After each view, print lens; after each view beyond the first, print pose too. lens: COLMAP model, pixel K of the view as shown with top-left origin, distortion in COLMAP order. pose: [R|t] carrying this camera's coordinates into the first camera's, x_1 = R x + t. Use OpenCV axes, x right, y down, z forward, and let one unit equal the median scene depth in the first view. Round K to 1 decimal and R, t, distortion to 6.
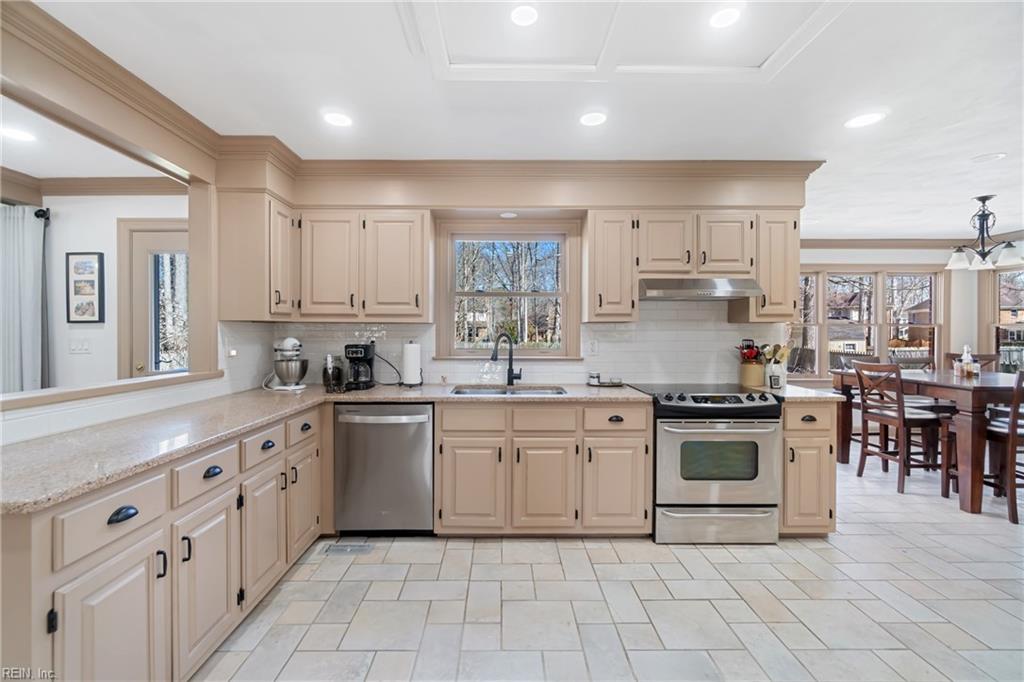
lens RADIAL K [[439.2, 0, 505.4], [0, 439.2, 333.8], [0, 0, 1]] dist [-0.000021, 0.000182]
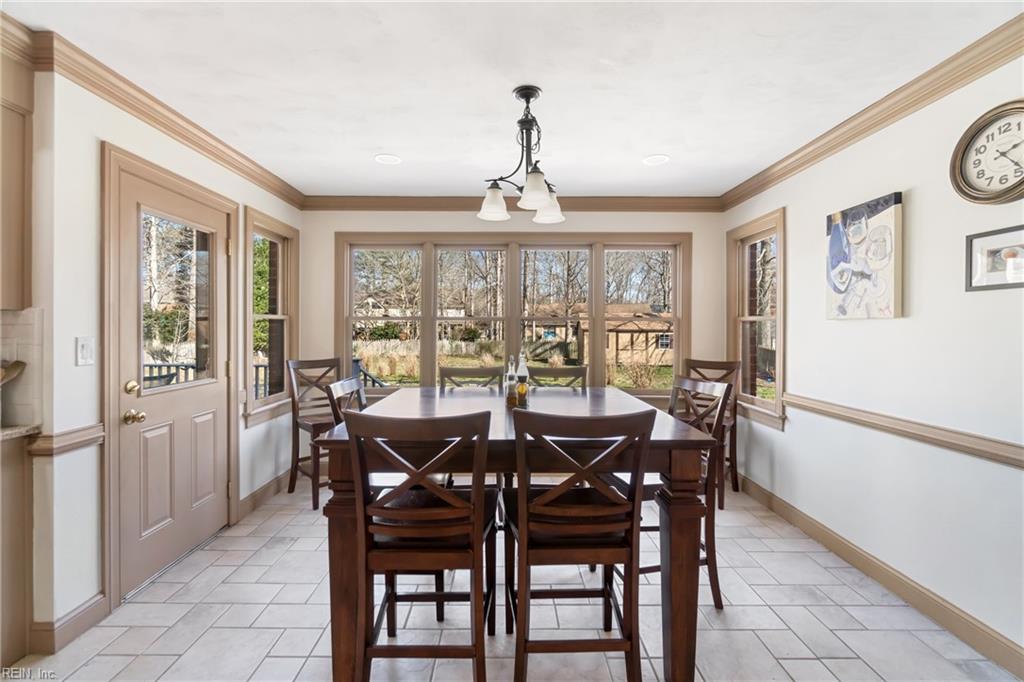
lens RADIAL K [[439.2, 0, 513.5], [0, 439.2, 333.6], [0, 0, 1]] dist [-0.000021, 0.000182]
pose [[0.999956, 0.003524, -0.008676, 1.378678], [-0.003480, 0.999981, 0.005091, 0.001365], [0.008693, -0.005060, 0.999949, 0.548384]]
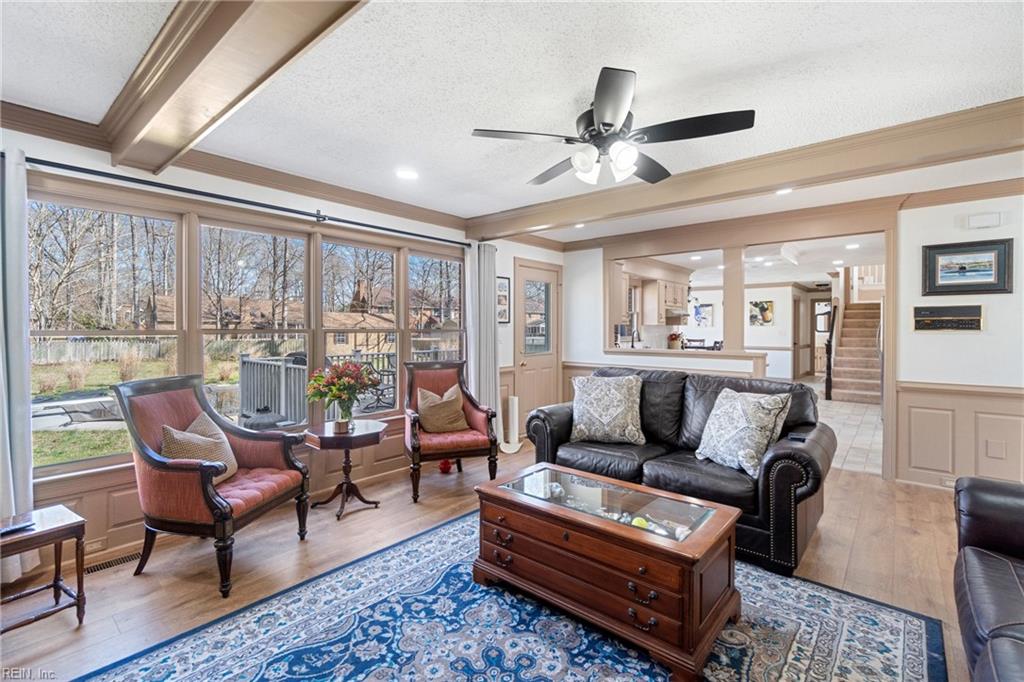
lens RADIAL K [[439.2, 0, 518.7], [0, 439.2, 332.6], [0, 0, 1]] dist [-0.000021, 0.000182]
pose [[0.663764, -0.005890, 0.747919, -2.174124], [0.000650, 0.999973, 0.007298, -0.002090], [-0.747942, -0.004358, 0.663750, -0.055006]]
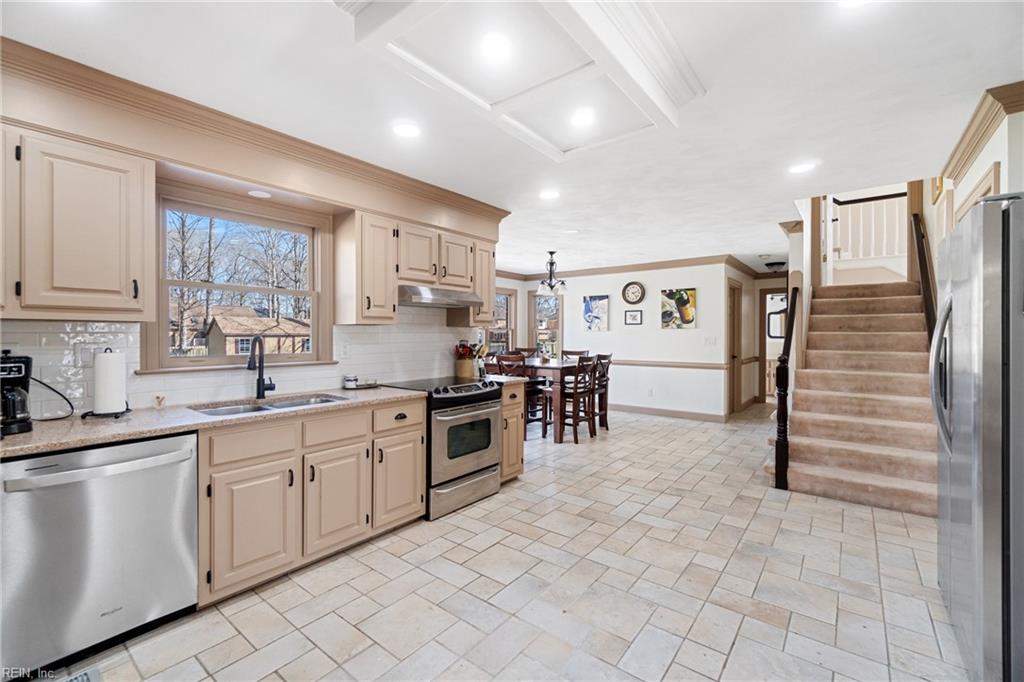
lens RADIAL K [[439.2, 0, 501.6], [0, 439.2, 339.1], [0, 0, 1]] dist [-0.000021, 0.000182]
pose [[0.636020, -0.009792, 0.771611, -0.380629], [0.004624, 0.999950, 0.008879, -0.000921], [-0.771659, -0.002079, 0.636033, 0.129715]]
